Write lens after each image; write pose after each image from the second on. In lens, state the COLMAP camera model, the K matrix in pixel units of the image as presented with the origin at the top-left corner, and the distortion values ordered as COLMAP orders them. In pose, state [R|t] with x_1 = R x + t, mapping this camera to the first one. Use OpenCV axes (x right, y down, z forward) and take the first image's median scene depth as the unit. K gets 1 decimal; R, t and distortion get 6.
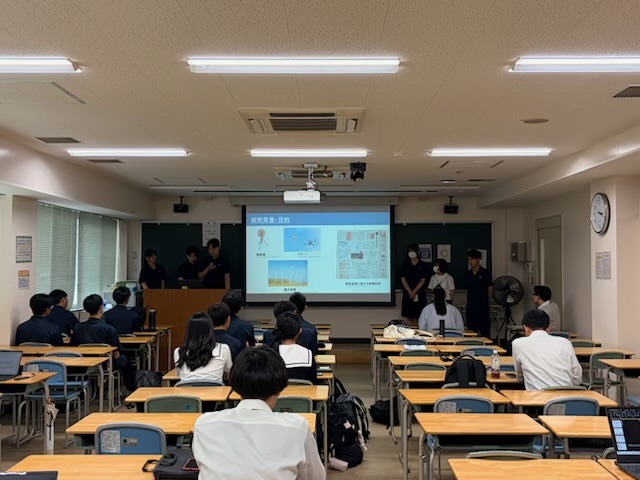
lens RADIAL K [[721.0, 0, 320.0], [0, 721.0, 240.0], [0, 0, 1]] dist [0.139532, -0.027618]
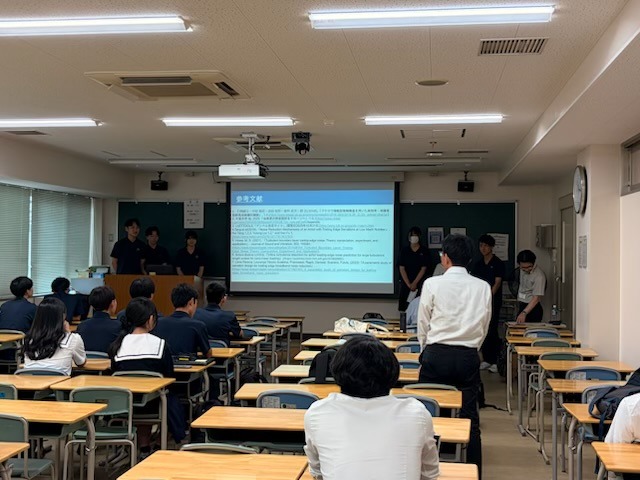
lens RADIAL K [[835.5, 0, 320.1], [0, 835.5, 283.4], [0, 0, 1]] dist [0.191208, -0.885027]
pose [[0.993303, 0.013671, -0.114723, 0.180007], [-0.005446, 0.997411, 0.071705, 0.002031], [0.115406, -0.070600, 0.990806, -0.014624]]
